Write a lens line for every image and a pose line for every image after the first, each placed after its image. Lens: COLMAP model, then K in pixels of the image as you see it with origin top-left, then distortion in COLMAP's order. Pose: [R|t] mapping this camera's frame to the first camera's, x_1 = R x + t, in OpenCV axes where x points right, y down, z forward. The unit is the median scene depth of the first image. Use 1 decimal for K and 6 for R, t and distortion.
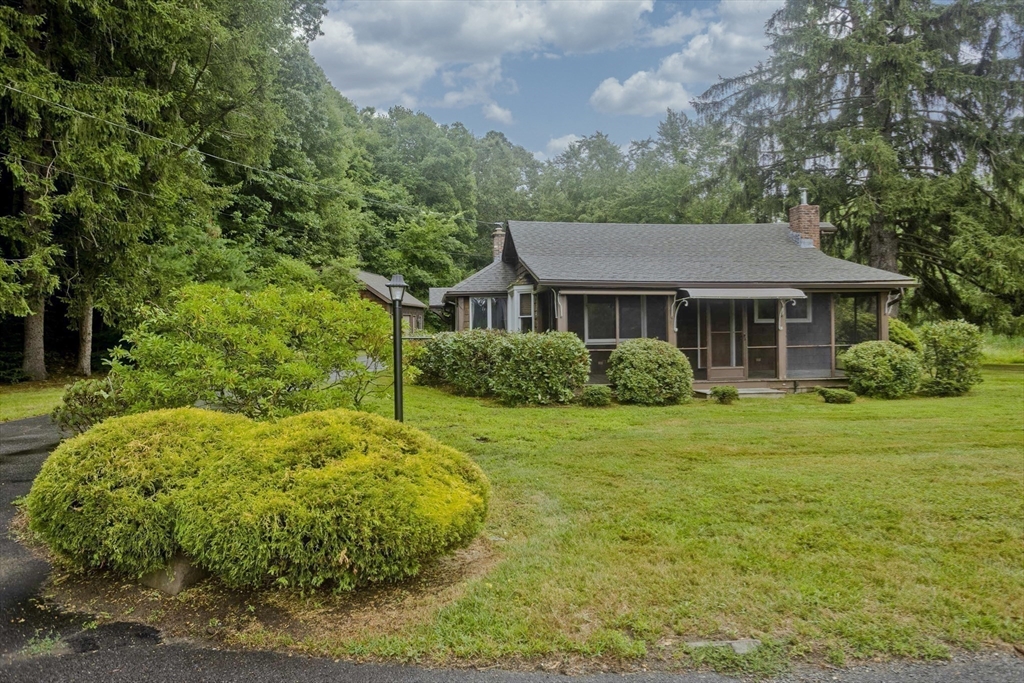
lens RADIAL K [[708.3, 0, 487.0], [0, 708.3, 339.7], [0, 0, 1]] dist [-0.033272, -0.000034]
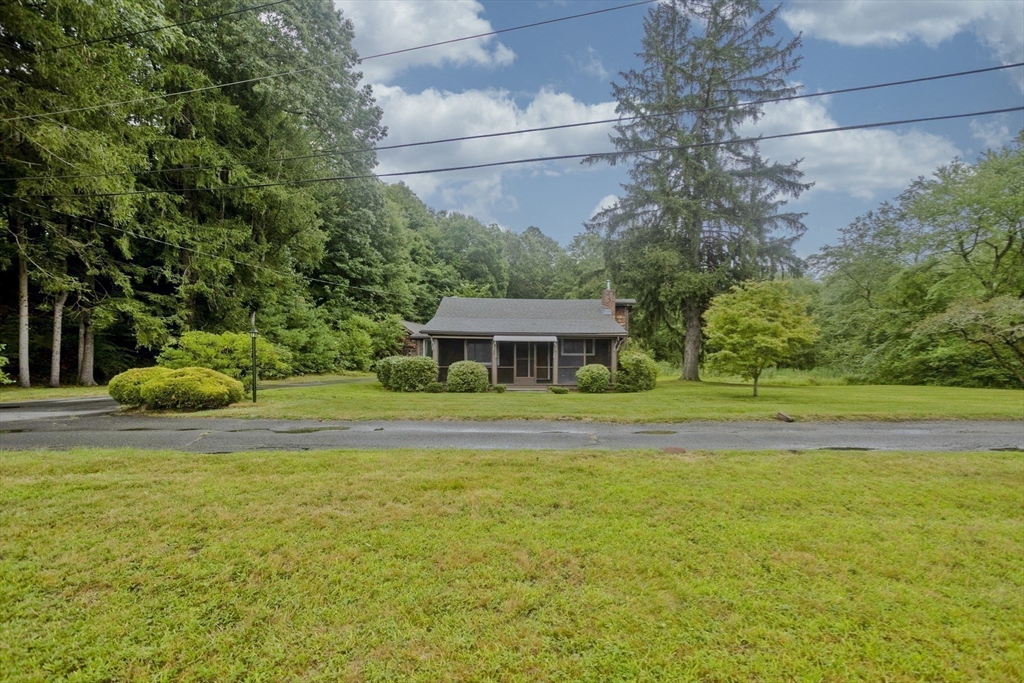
lens RADIAL K [[524.6, 0, 544.4], [0, 524.6, 390.8], [0, 0, 1]] dist [-0.049179, 0.000003]
pose [[0.998986, 0.020048, -0.040322, 0.188252], [-0.018735, 0.999290, 0.032692, 0.011590], [0.040948, -0.031903, 0.998652, -0.173092]]
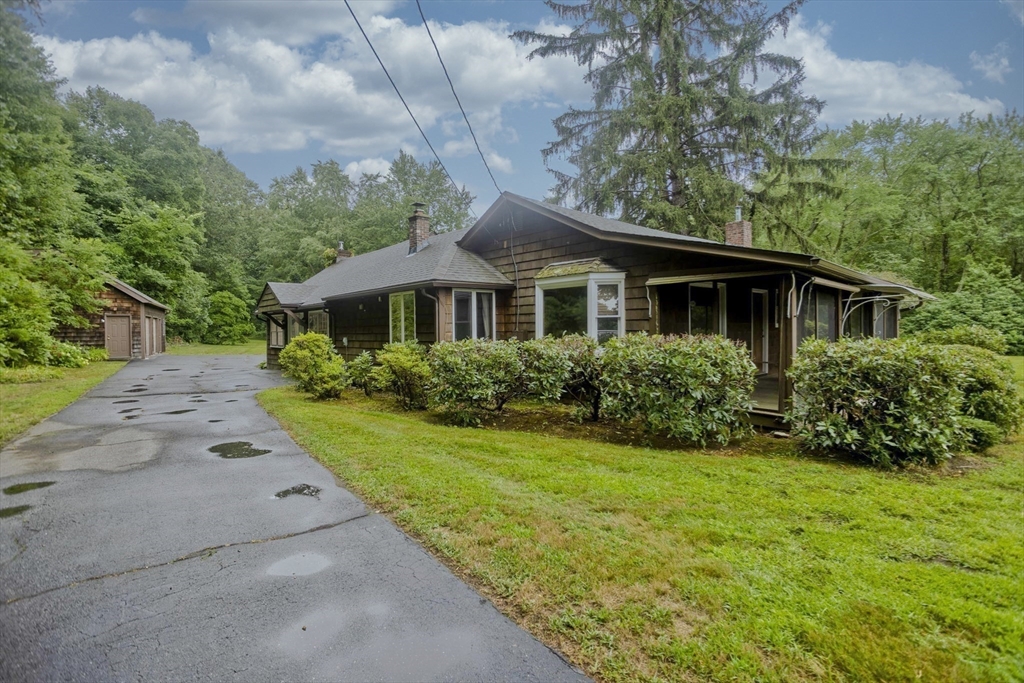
lens RADIAL K [[515.8, 0, 514.6], [0, 515.8, 333.9], [0, 0, 1]] dist [-0.047562, 0.033356]
pose [[0.803120, 0.001998, 0.595814, -0.148349], [0.008887, 0.999843, -0.015331, -0.003777], [-0.595751, 0.017608, 0.802976, 0.288723]]
